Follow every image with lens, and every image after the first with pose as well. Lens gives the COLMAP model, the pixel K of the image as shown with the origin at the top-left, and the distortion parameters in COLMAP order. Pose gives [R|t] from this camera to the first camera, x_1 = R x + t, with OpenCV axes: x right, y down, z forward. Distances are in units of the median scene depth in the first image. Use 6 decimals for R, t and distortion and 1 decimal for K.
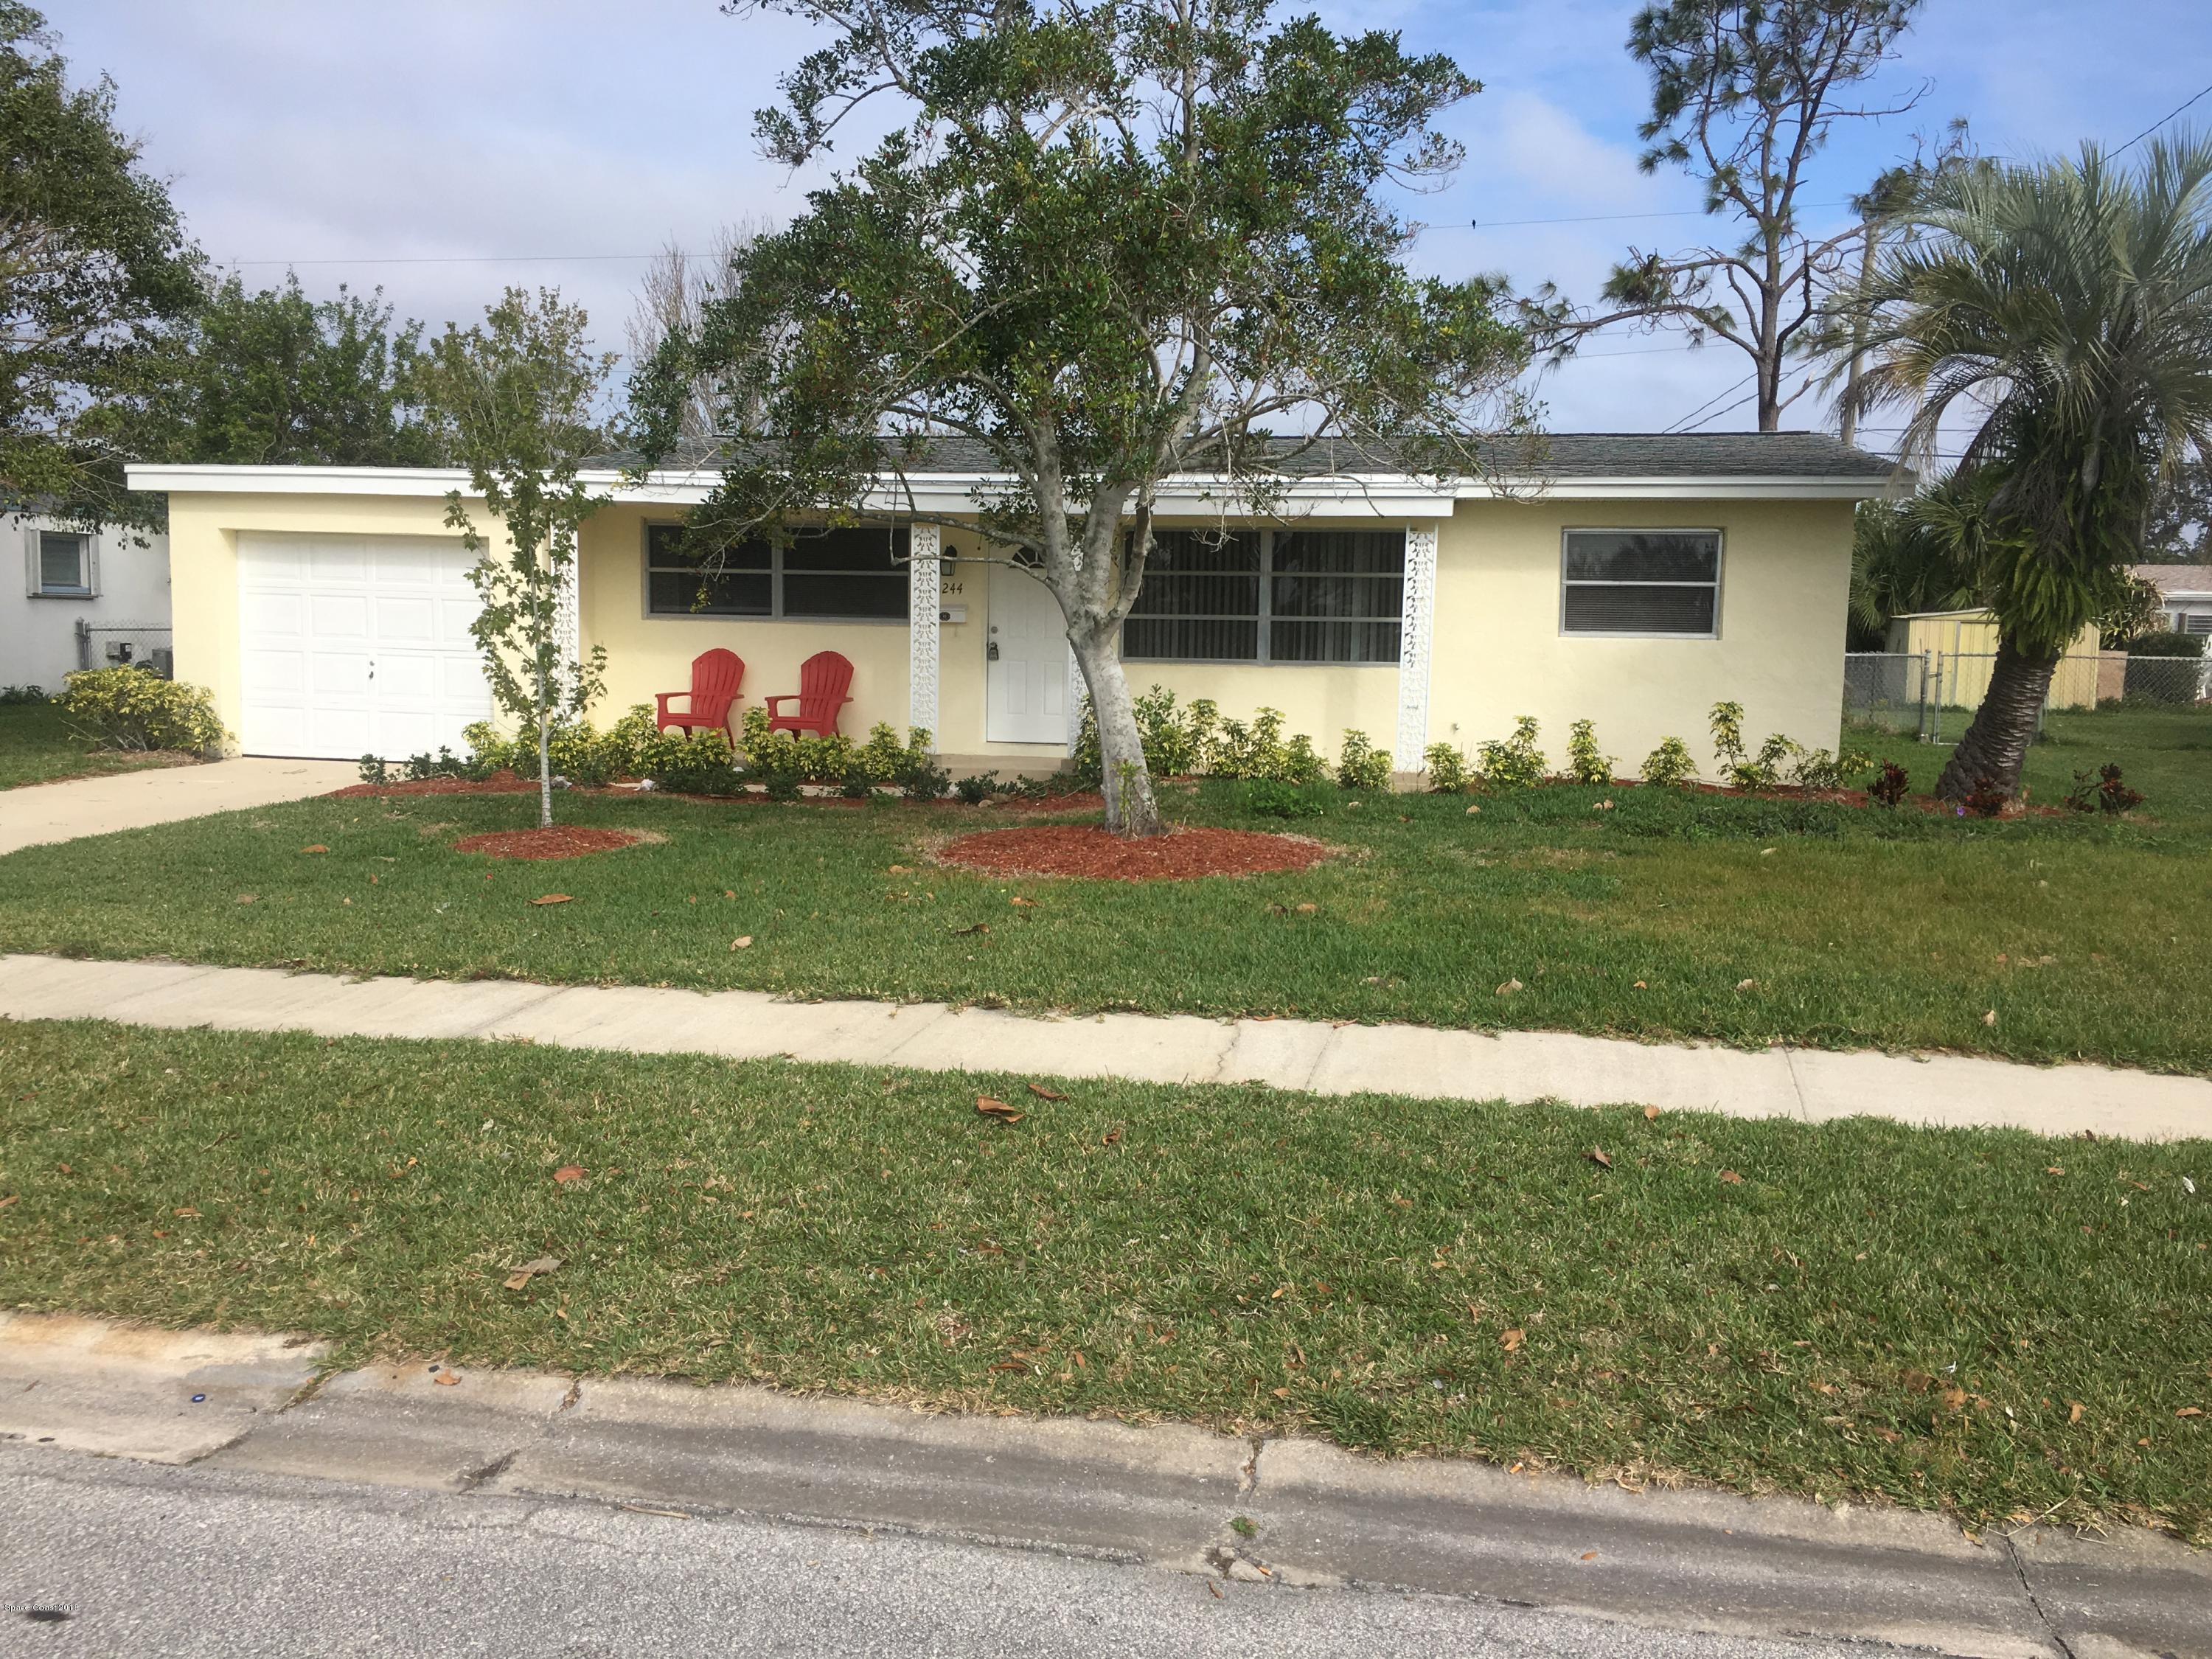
lens RADIAL K [[1885.5, 0, 1106.0], [0, 1885.5, 829.5], [0, 0, 1]] dist [0.006192, -0.006725]
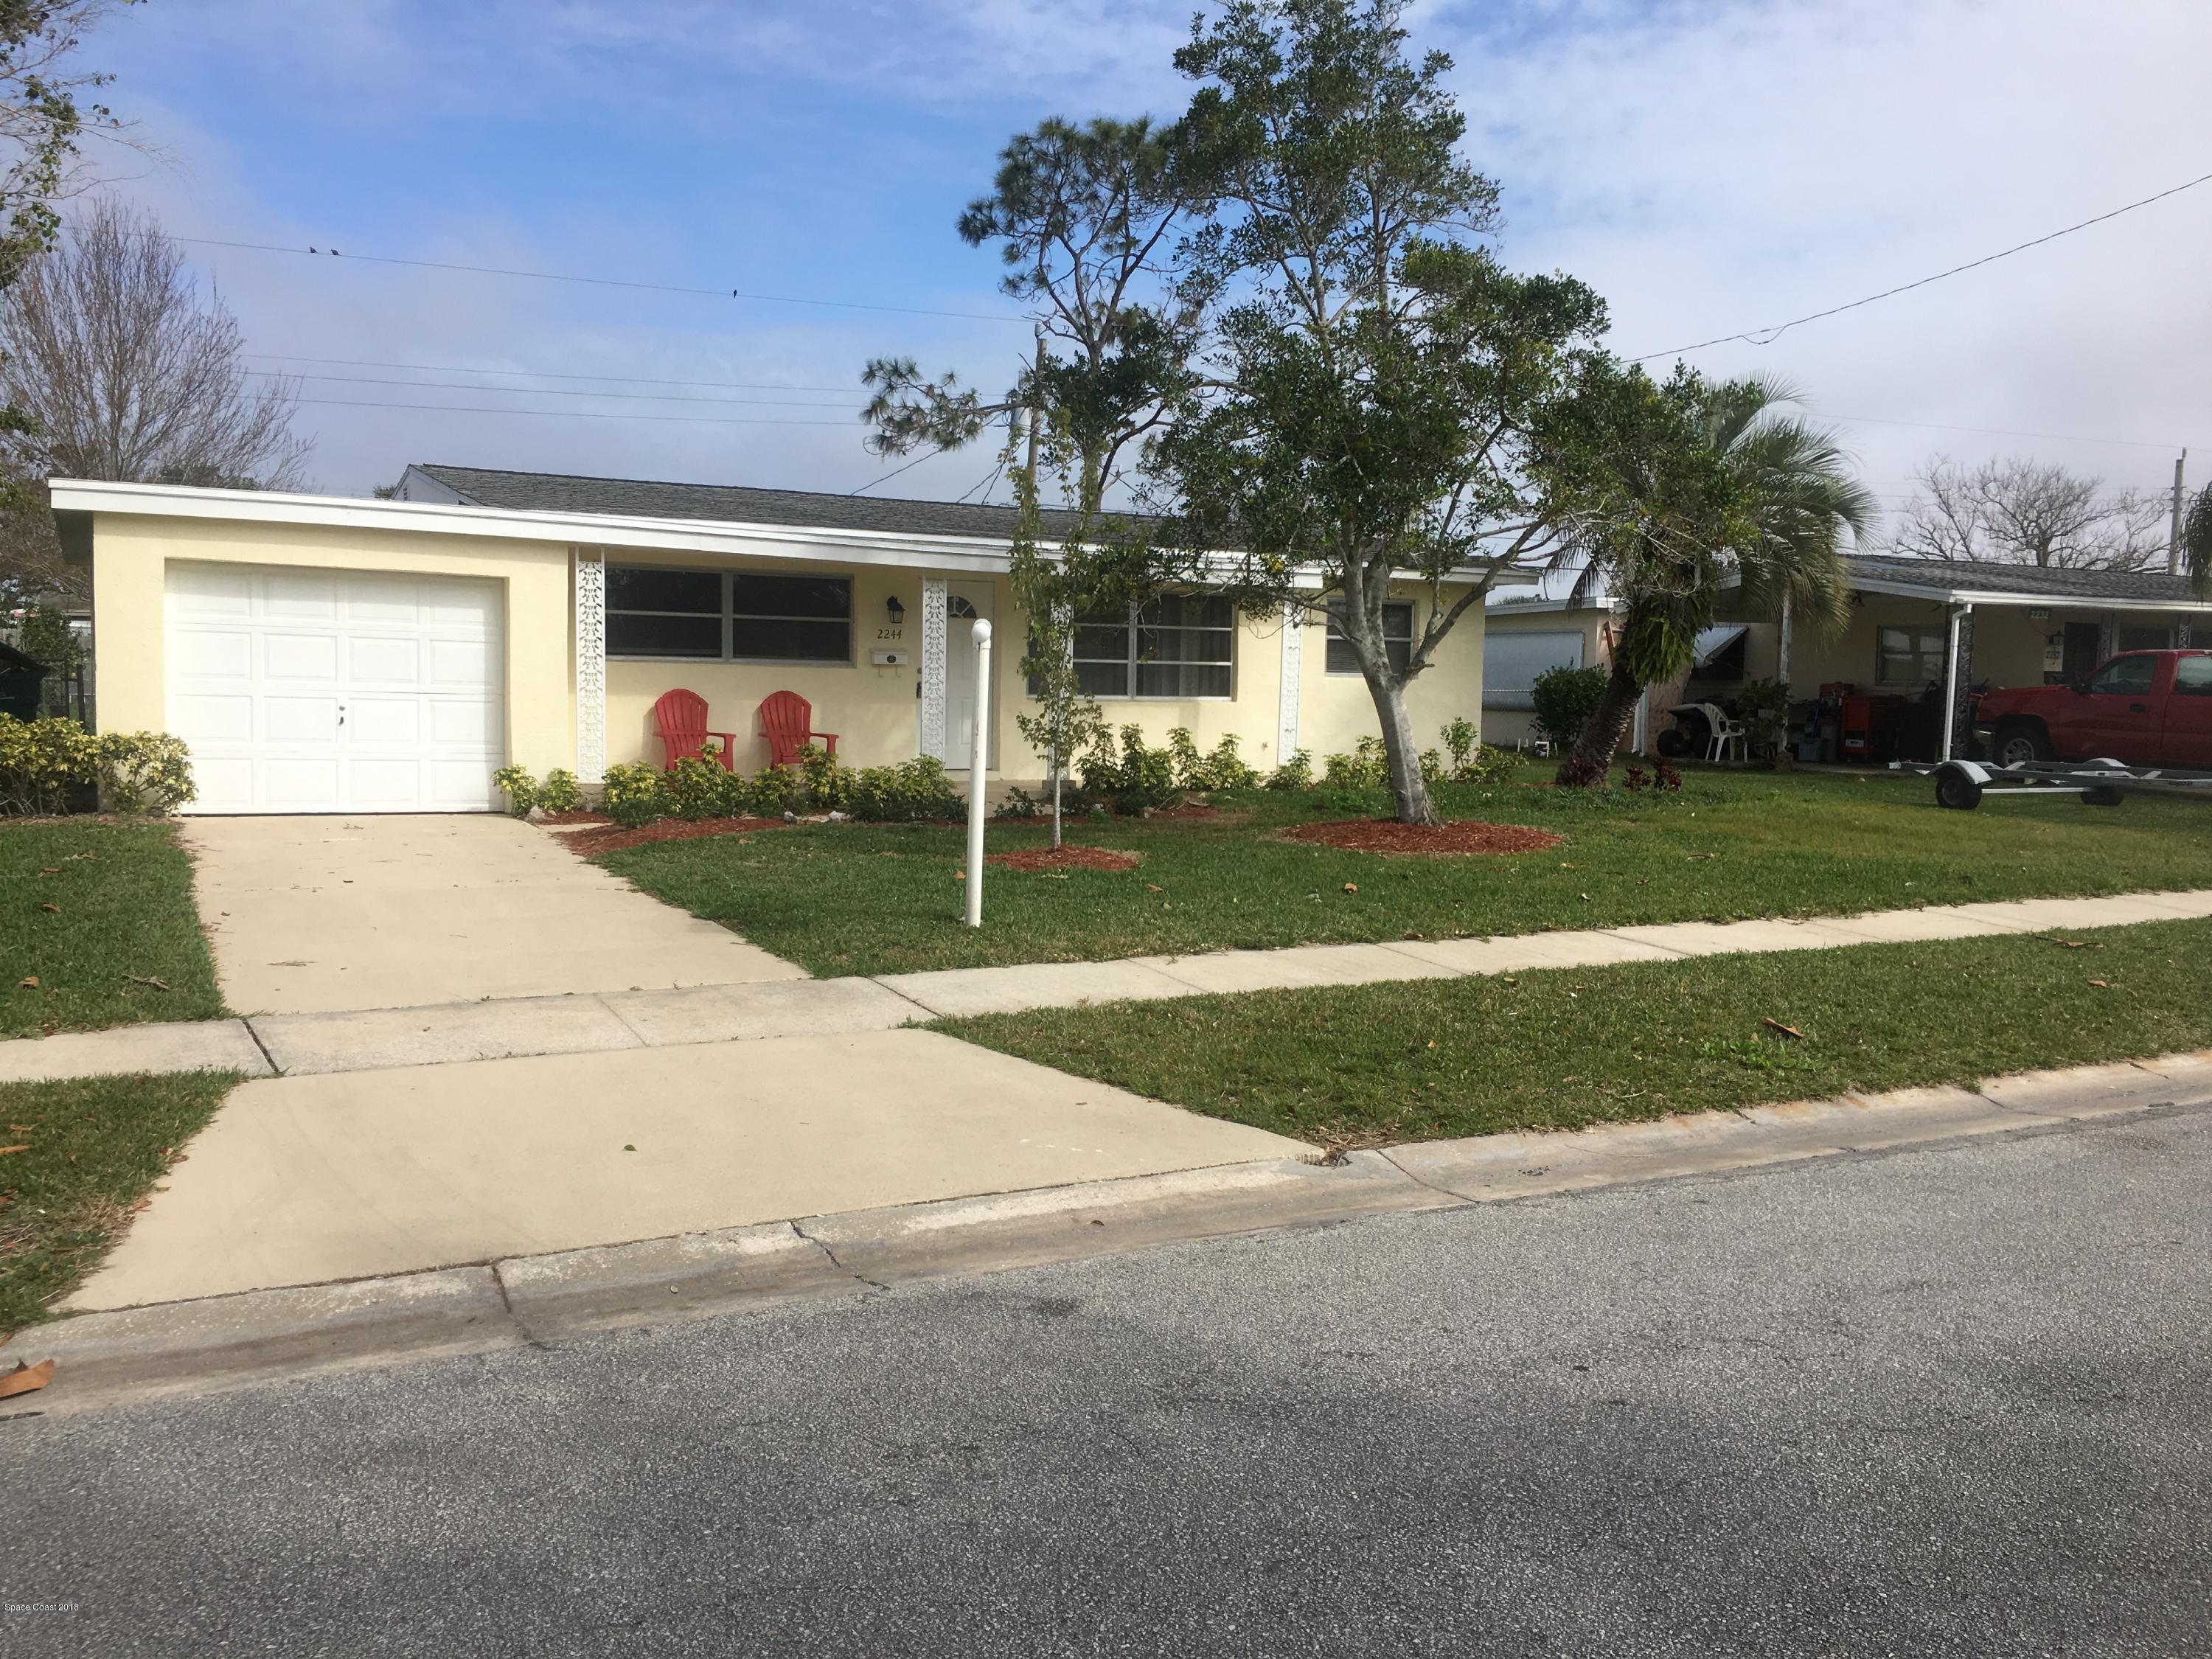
lens RADIAL K [[1813.5, 0, 1106.0], [0, 1813.5, 829.5], [0, 0, 1]] dist [-0.003439, -0.003745]
pose [[0.787663, -0.054198, 0.613717, -0.646415], [0.058512, 0.998201, 0.013057, -0.017769], [-0.613321, 0.025625, 0.789418, 0.066508]]
